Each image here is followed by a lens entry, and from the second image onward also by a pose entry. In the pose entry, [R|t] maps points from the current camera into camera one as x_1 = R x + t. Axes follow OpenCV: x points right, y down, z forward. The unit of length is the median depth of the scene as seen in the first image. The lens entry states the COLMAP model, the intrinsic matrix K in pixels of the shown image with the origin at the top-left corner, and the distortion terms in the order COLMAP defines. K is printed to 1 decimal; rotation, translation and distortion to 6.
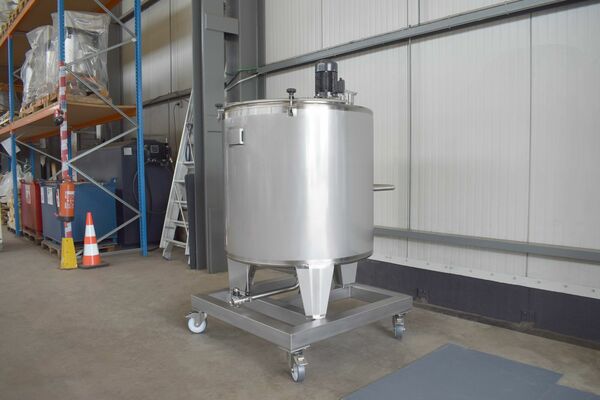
lens RADIAL K [[474.4, 0, 299.9], [0, 474.4, 197.0], [0, 0, 1]] dist [-0.081718, 0.009332]
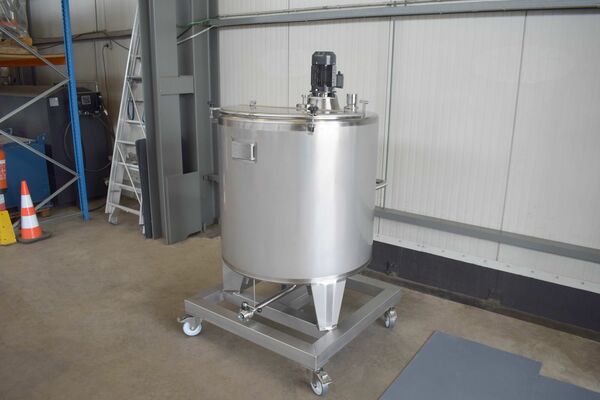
lens RADIAL K [[474.4, 0, 298.2], [0, 474.4, 196.0], [0, 0, 1]] dist [-0.081718, 0.009332]
pose [[0.979830, -0.030744, 0.197456, -0.171815], [-0.007039, 0.982172, 0.187854, -0.169673], [-0.199711, -0.185455, 0.962145, 0.057264]]
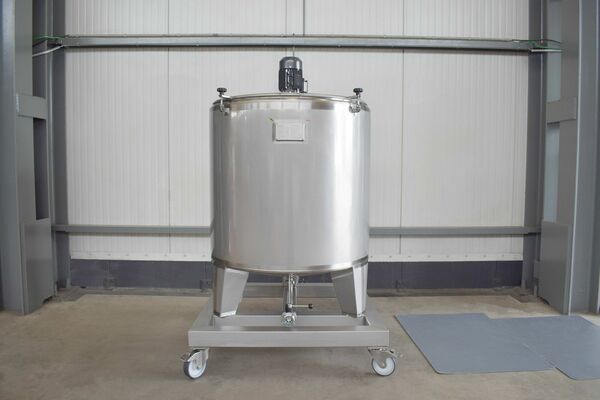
lens RADIAL K [[474.4, 0, 300.1], [0, 474.4, 202.0], [0, 0, 1]] dist [-0.081718, 0.009332]
pose [[0.656286, -0.045781, 0.753122, -0.624776], [0.039275, 0.998877, 0.026496, -0.016095], [-0.753490, 0.012190, 0.657347, 0.323031]]
